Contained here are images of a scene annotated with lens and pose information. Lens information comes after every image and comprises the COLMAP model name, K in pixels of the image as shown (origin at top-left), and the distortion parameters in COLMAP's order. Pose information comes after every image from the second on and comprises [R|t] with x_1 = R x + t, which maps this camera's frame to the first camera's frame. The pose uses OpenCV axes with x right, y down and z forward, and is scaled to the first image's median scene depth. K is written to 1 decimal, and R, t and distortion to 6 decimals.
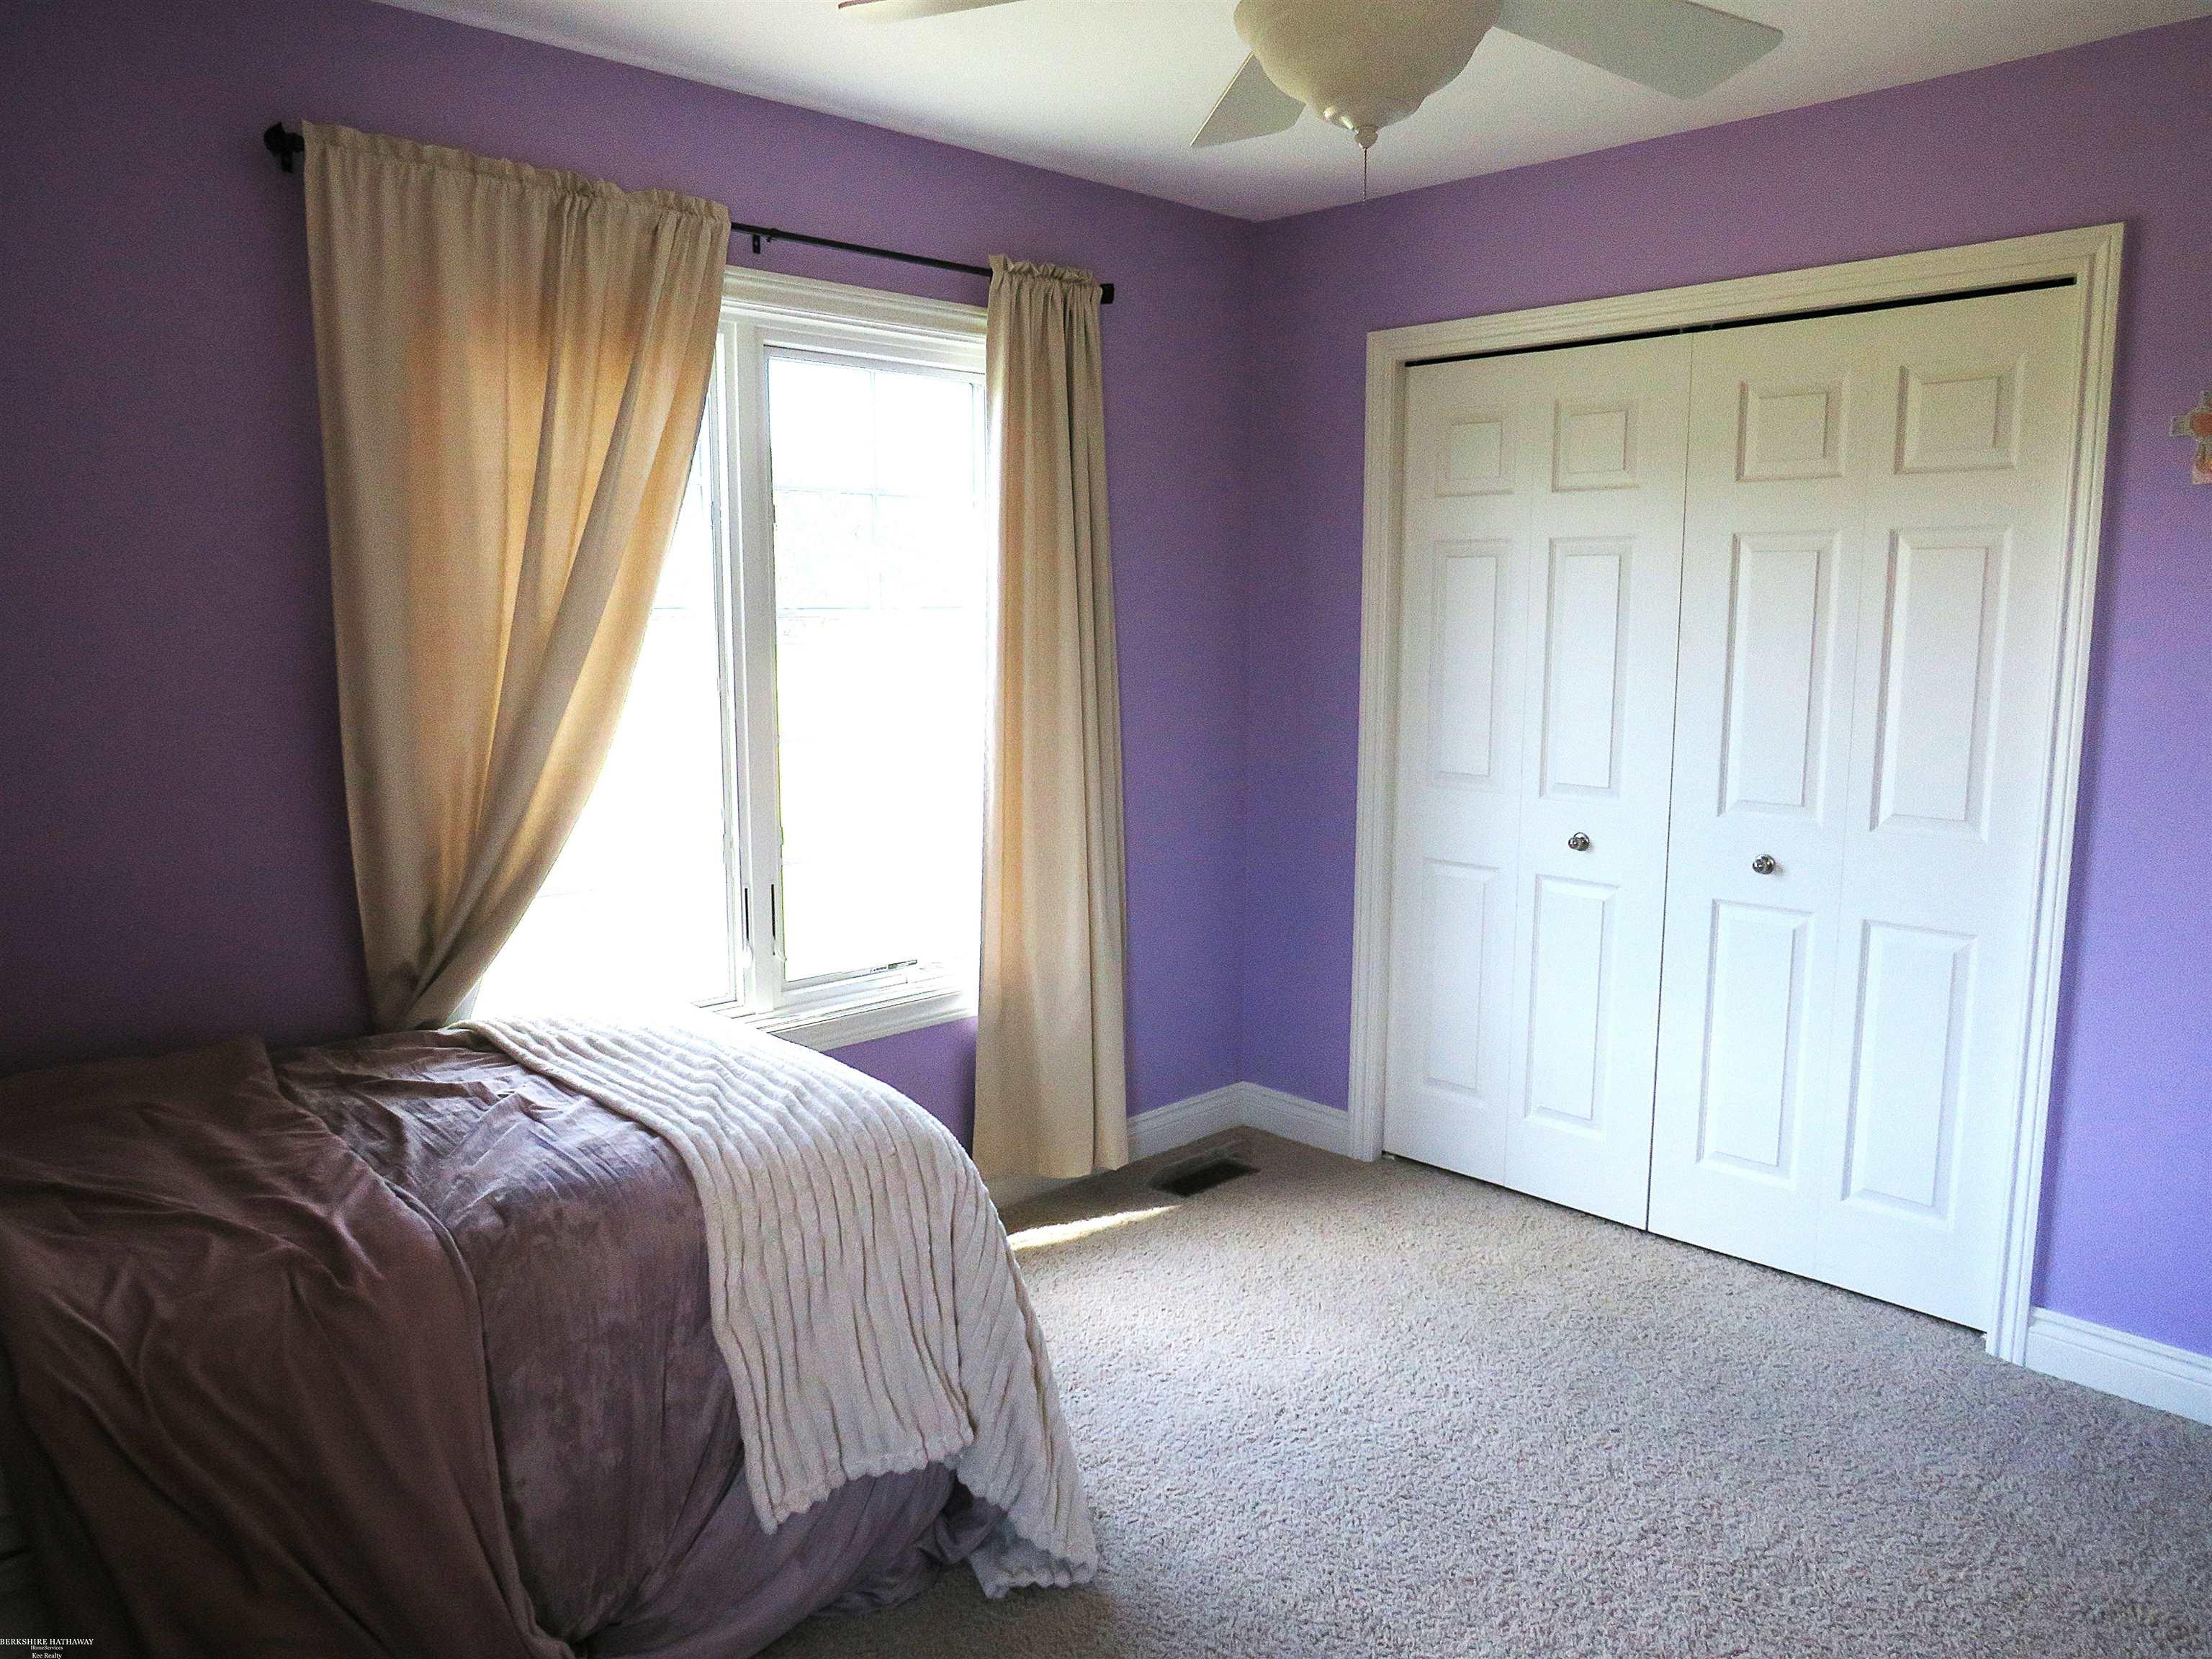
lens RADIAL K [[1582.8, 0, 1106.1], [0, 1582.8, 832.7], [0, 0, 1]] dist [-0.004198, -0.002785]
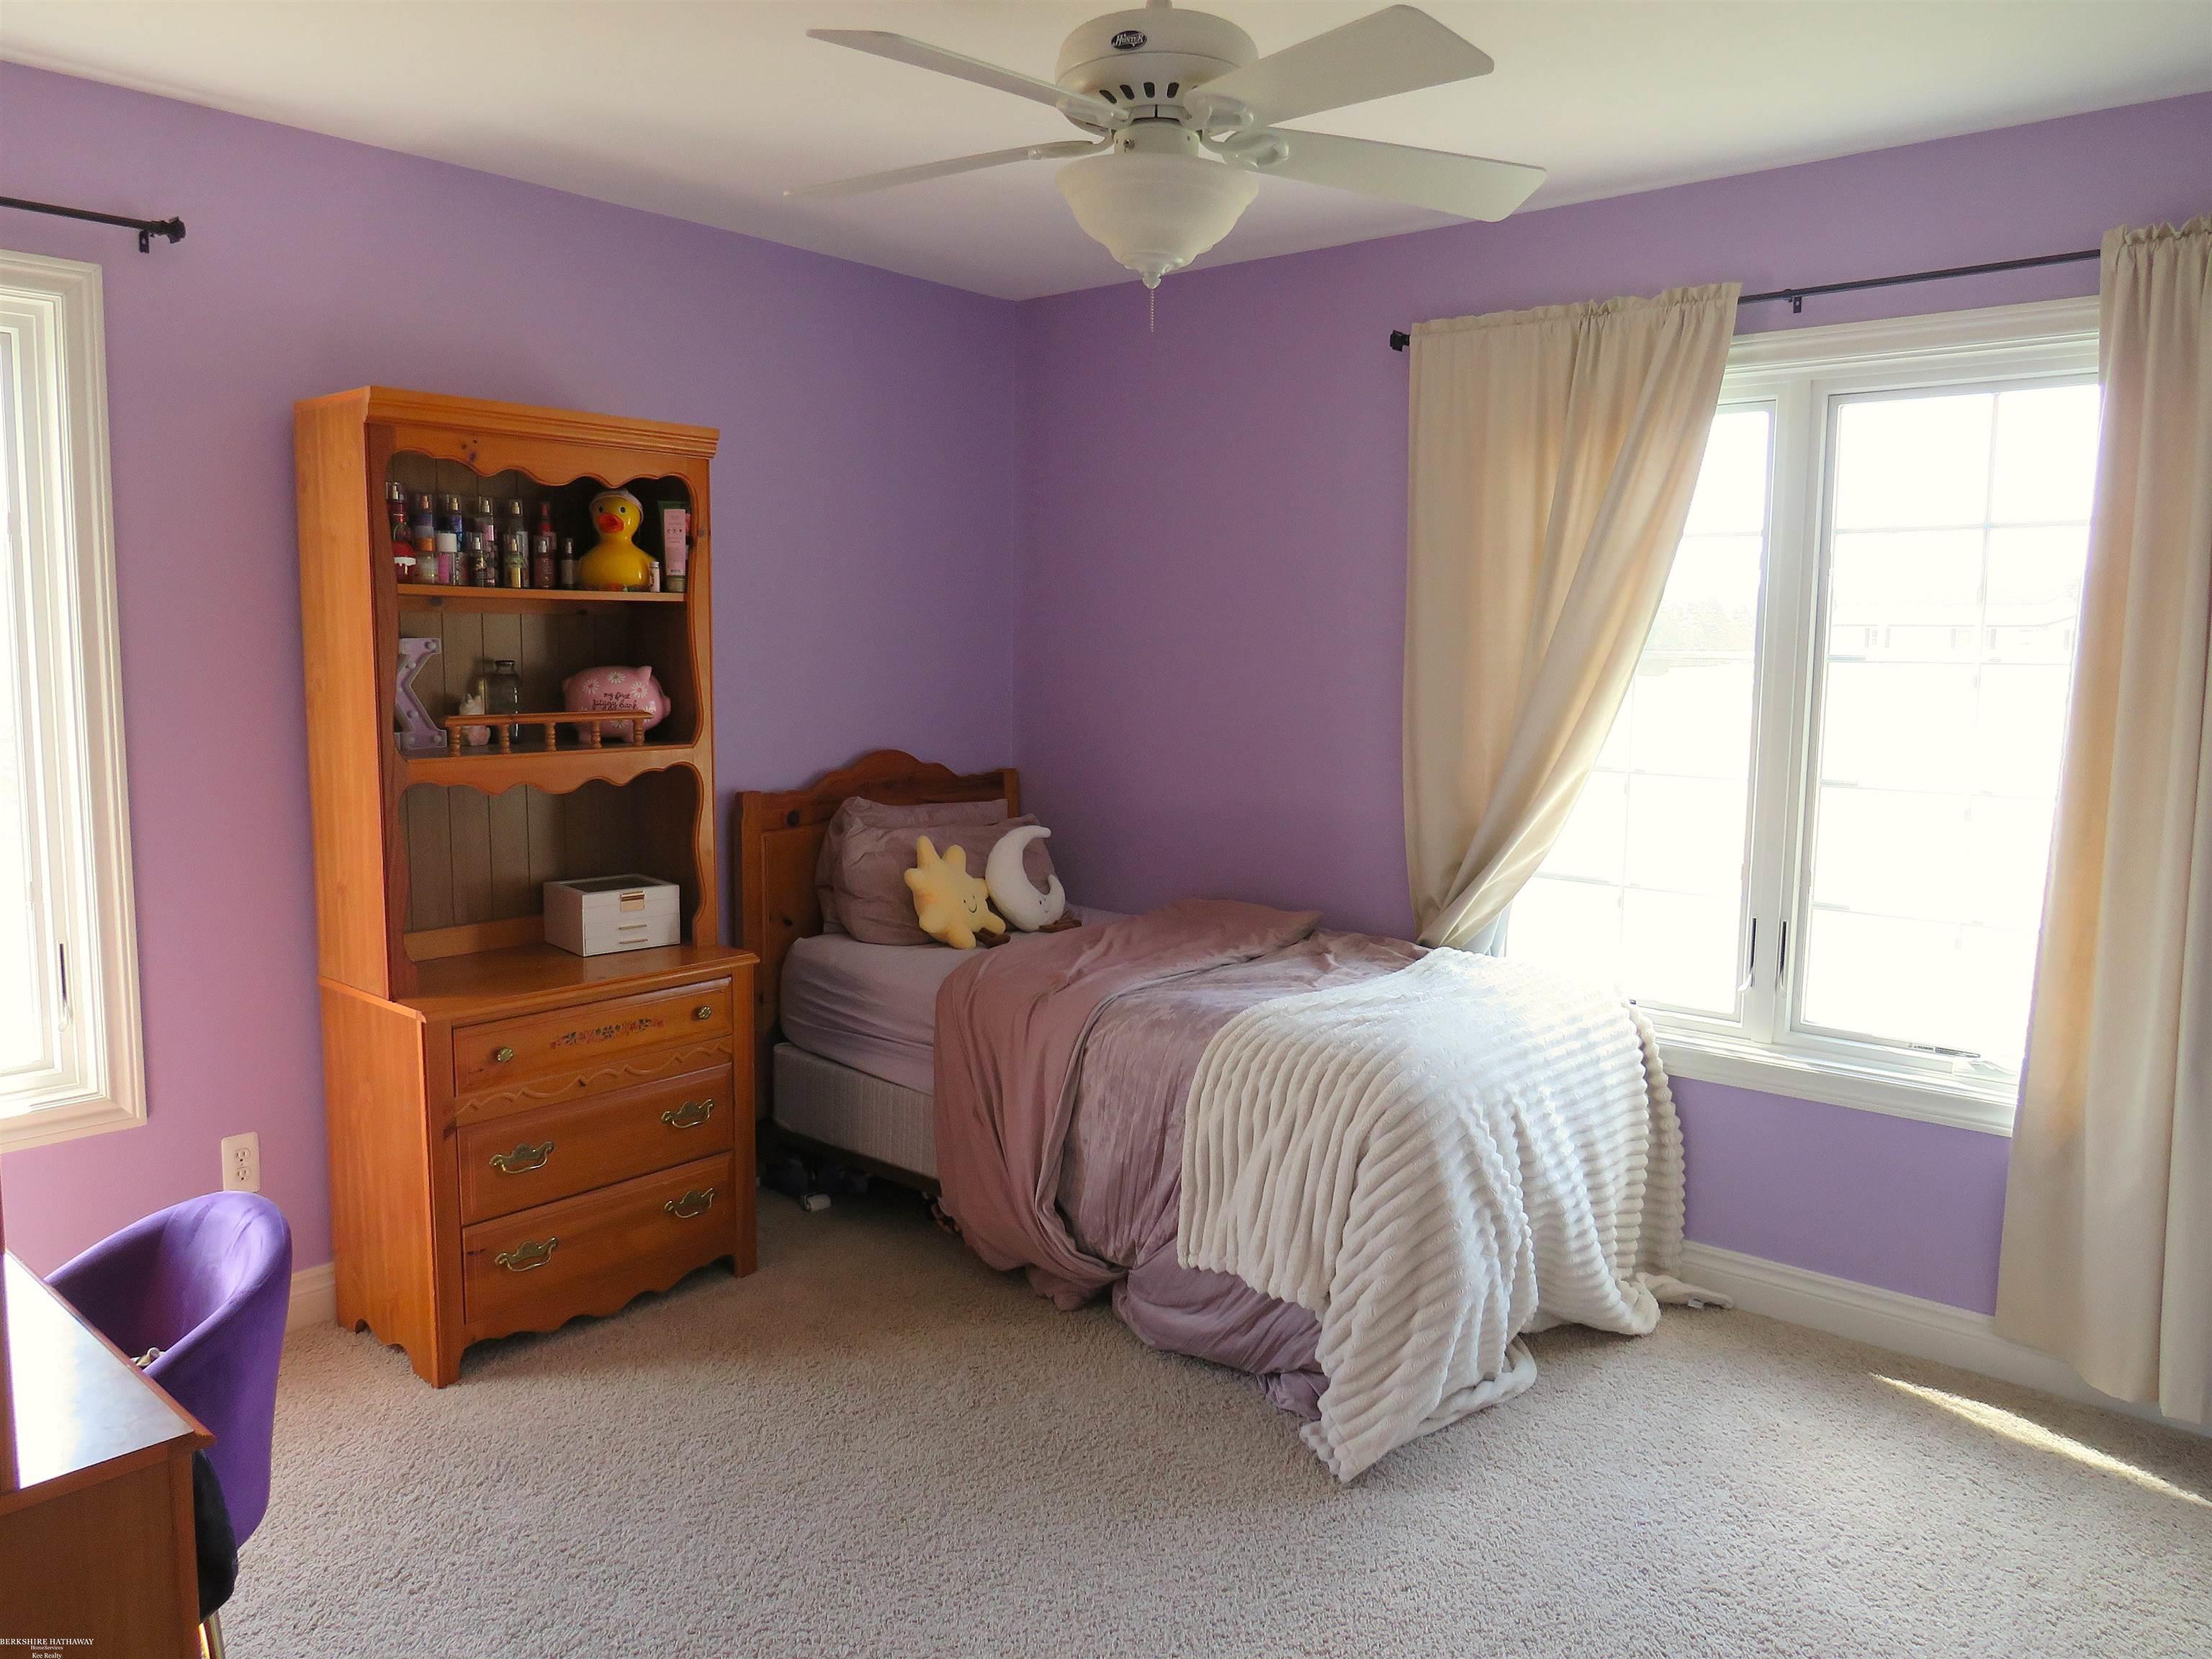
lens RADIAL K [[1582.8, 0, 1104.6], [0, 1582.8, 825.3], [0, 0, 1]] dist [-0.004198, -0.002785]
pose [[0.091600, 0.108304, -0.989889, 0.730606], [-0.160456, 0.982683, 0.092668, -0.050475], [0.982783, 0.150345, 0.107392, 0.439305]]
